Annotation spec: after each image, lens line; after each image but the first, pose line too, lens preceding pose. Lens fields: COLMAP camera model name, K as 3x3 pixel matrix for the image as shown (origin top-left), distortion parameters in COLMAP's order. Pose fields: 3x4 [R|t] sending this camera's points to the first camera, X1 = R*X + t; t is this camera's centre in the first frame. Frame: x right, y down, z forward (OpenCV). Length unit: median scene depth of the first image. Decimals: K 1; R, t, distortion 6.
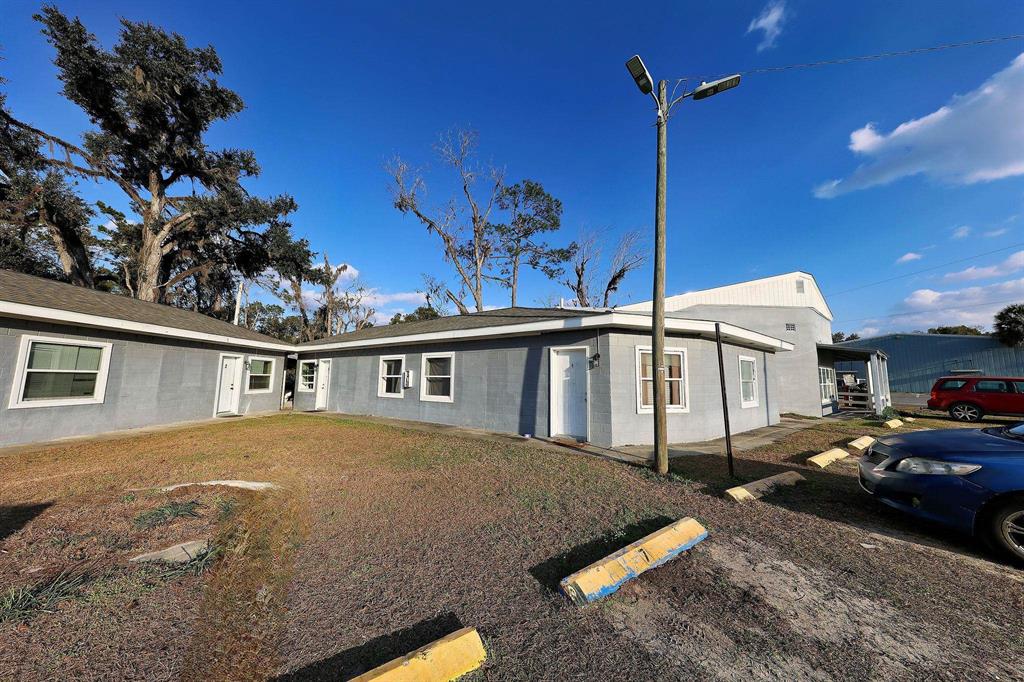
lens RADIAL K [[317.7, 0, 512.0], [0, 317.7, 341.0], [0, 0, 1]] dist [0.001098, -0.000035]
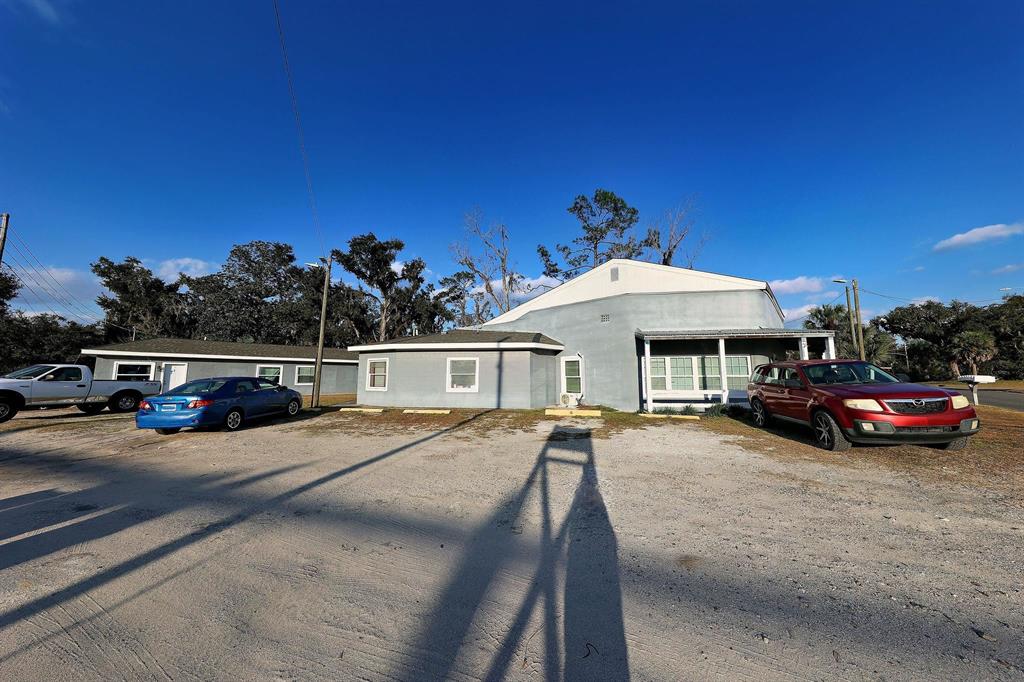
lens RADIAL K [[317.7, 0, 512.0], [0, 317.7, 341.0], [0, 0, 1]] dist [0.001098, -0.000035]
pose [[0.688417, -0.092156, -0.719437, 1.375162], [0.096906, 0.994689, -0.034687, 0.031888], [0.718813, -0.045839, 0.693691, 0.107976]]
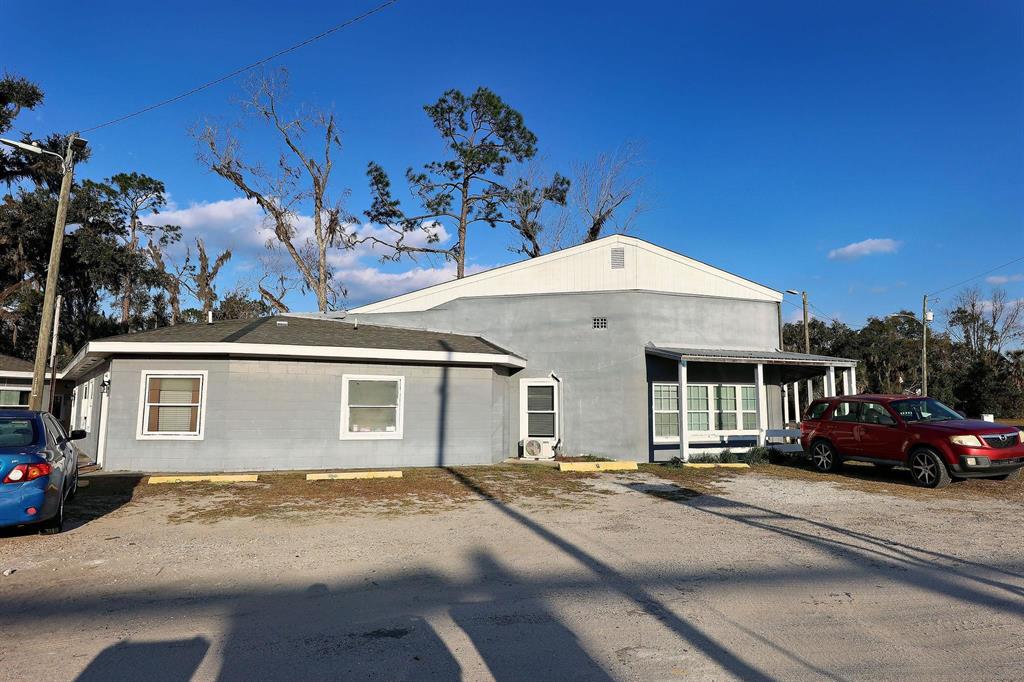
lens RADIAL K [[605.9, 0, 512.0], [0, 605.9, 341.0], [0, 0, 1]] dist [0.001563, 0.000834]
pose [[0.947600, -0.042884, -0.316569, 1.092779], [0.044813, 0.998995, -0.001188, -0.013336], [0.316302, -0.013061, 0.948569, -0.223722]]
